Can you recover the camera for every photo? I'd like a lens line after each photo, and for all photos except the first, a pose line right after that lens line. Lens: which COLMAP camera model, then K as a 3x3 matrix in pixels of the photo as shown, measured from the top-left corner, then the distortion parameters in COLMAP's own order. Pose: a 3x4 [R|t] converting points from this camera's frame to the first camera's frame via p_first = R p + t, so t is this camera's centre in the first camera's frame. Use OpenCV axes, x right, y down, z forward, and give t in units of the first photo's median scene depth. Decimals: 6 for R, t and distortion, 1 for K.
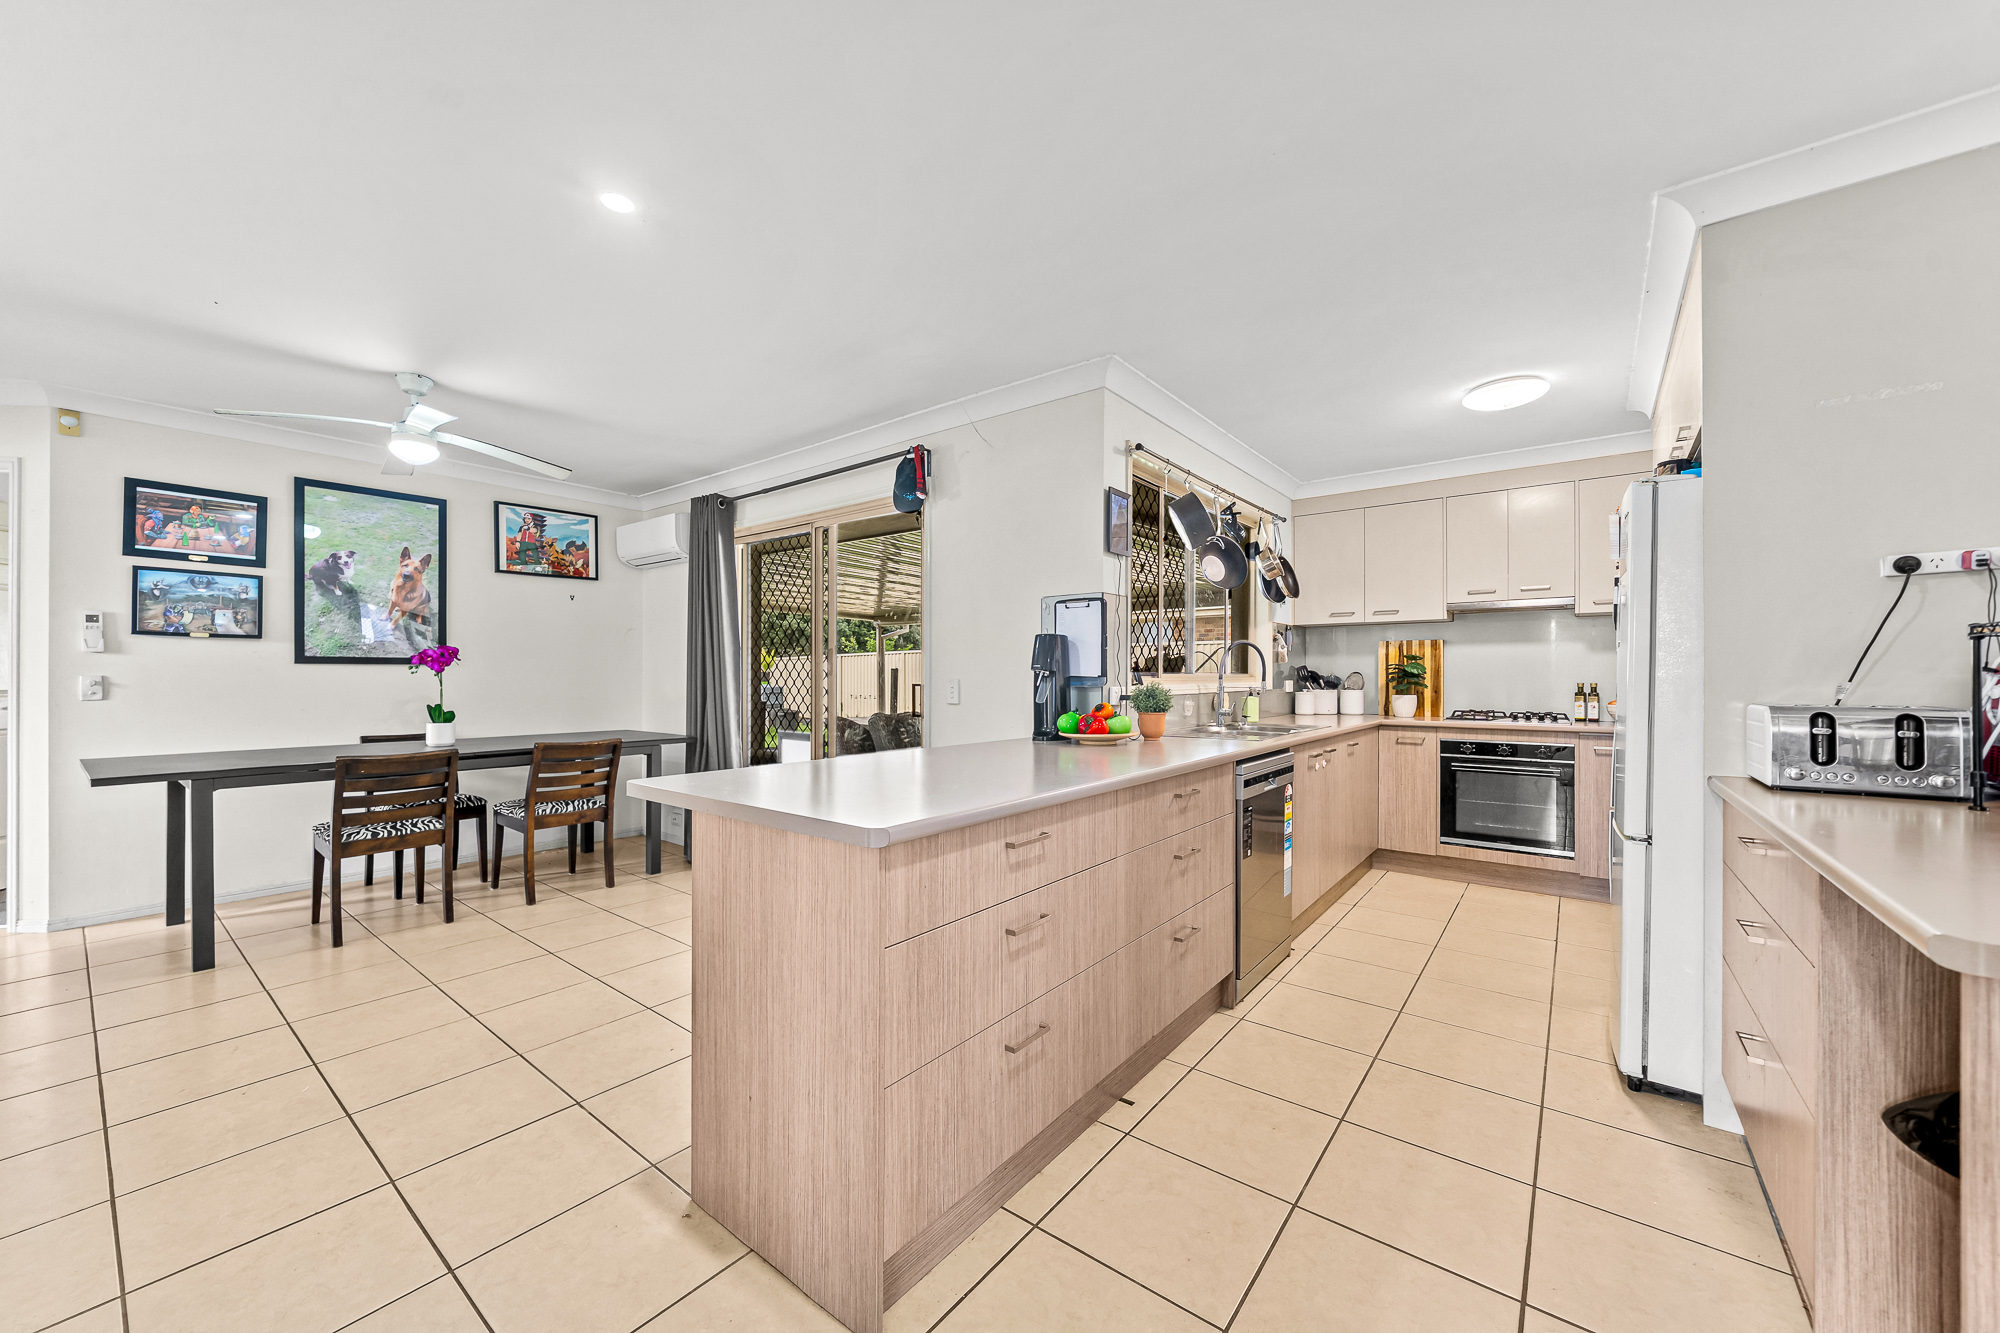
lens RADIAL K [[750.7, 0, 984.8], [0, 750.7, 663.5], [0, 0, 1]] dist [0.000528, 0.000066]
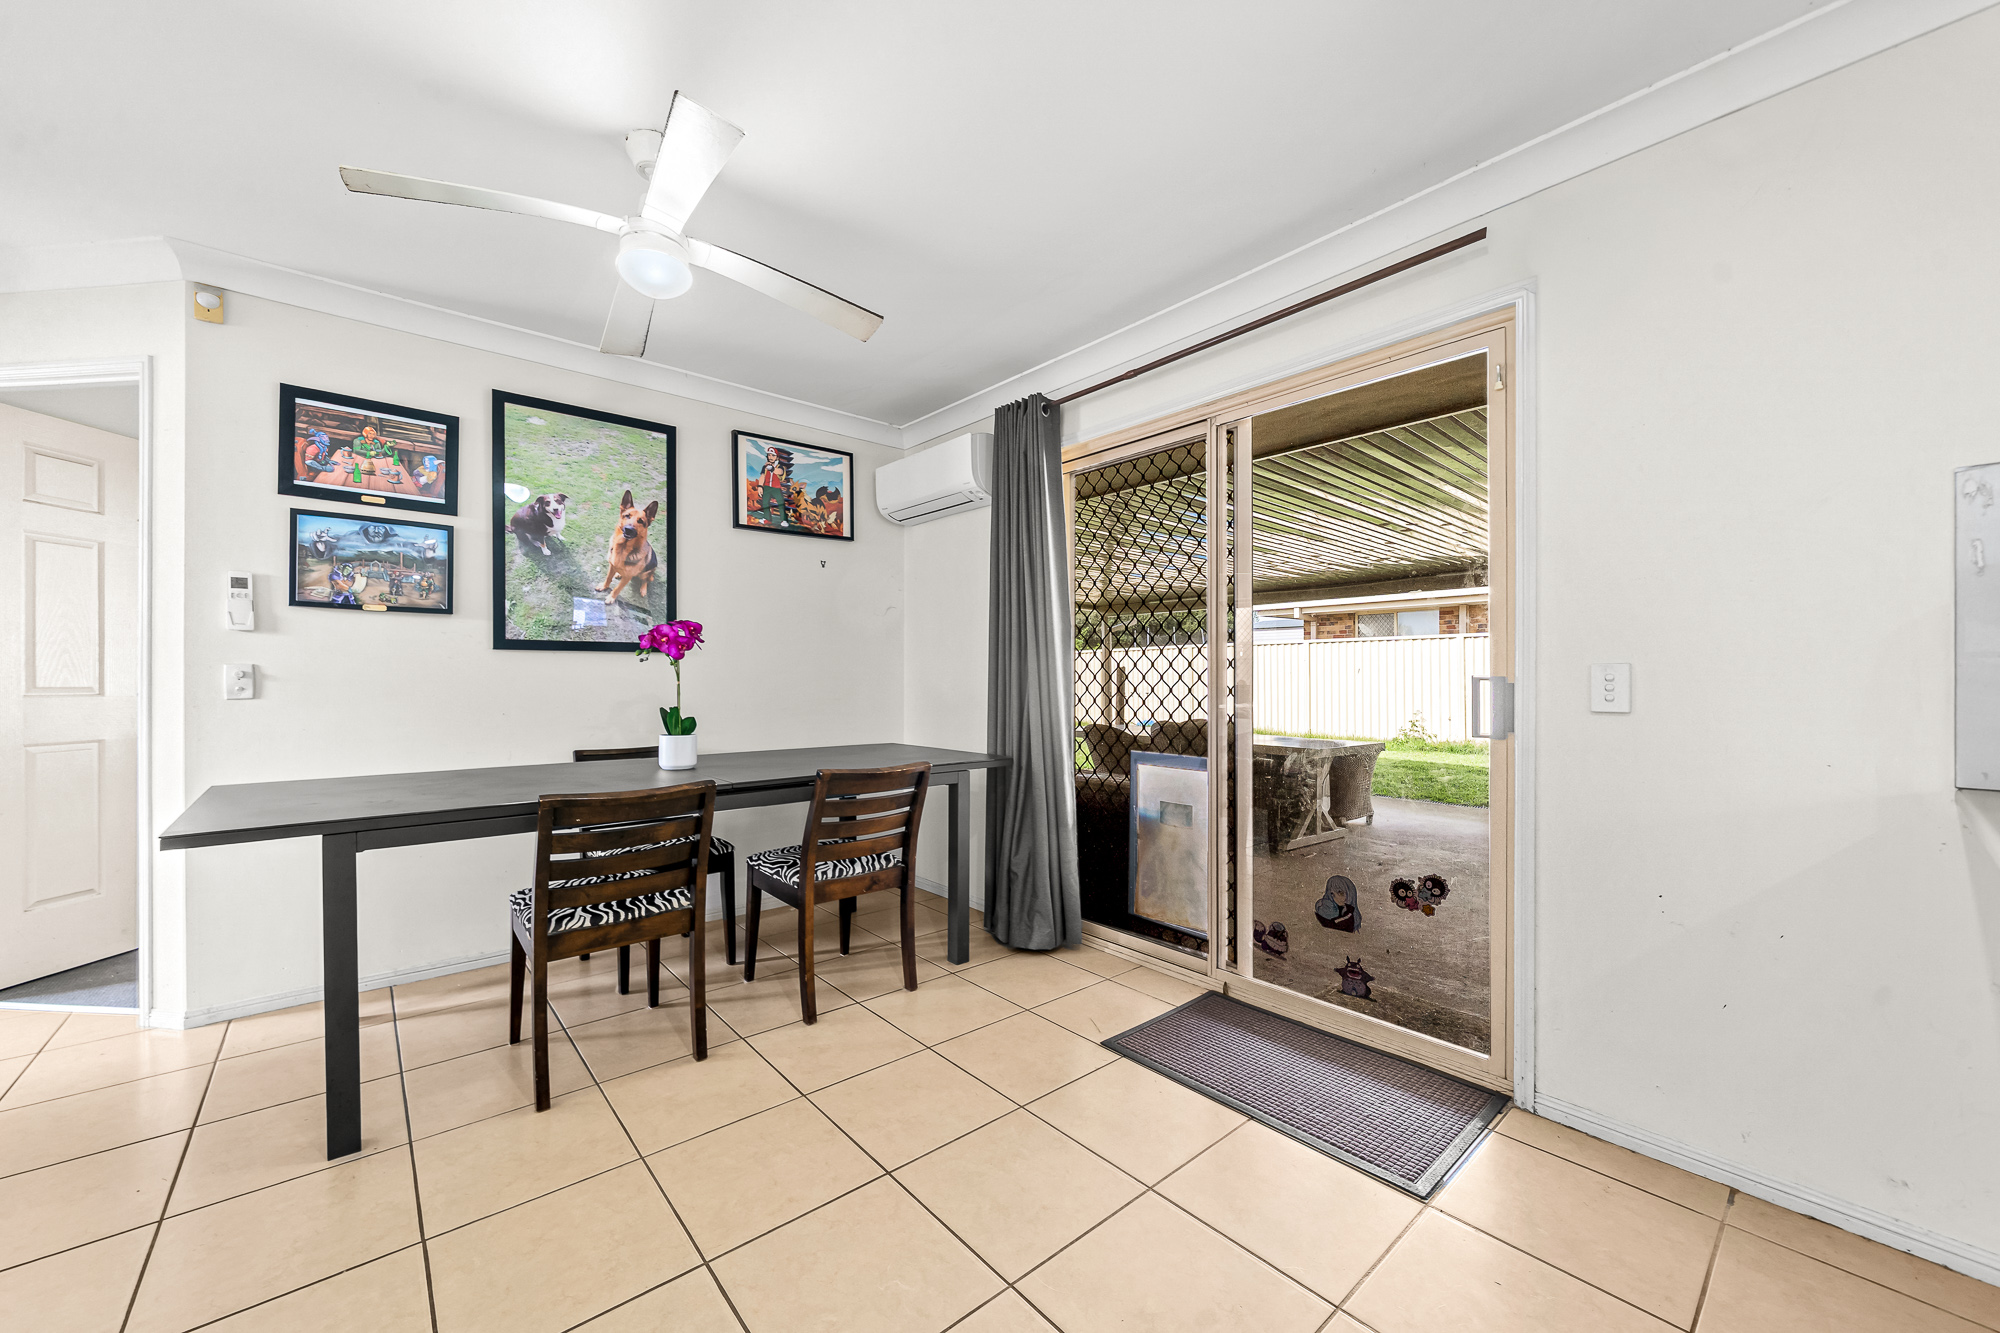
lens RADIAL K [[750.7, 0, 984.8], [0, 750.7, 663.5], [0, 0, 1]] dist [0.000528, 0.000066]
pose [[0.982145, -0.004866, -0.188063, -0.332141], [0.004105, 0.999982, -0.004437, 0.019351], [0.188081, 0.003585, 0.982147, 0.395273]]
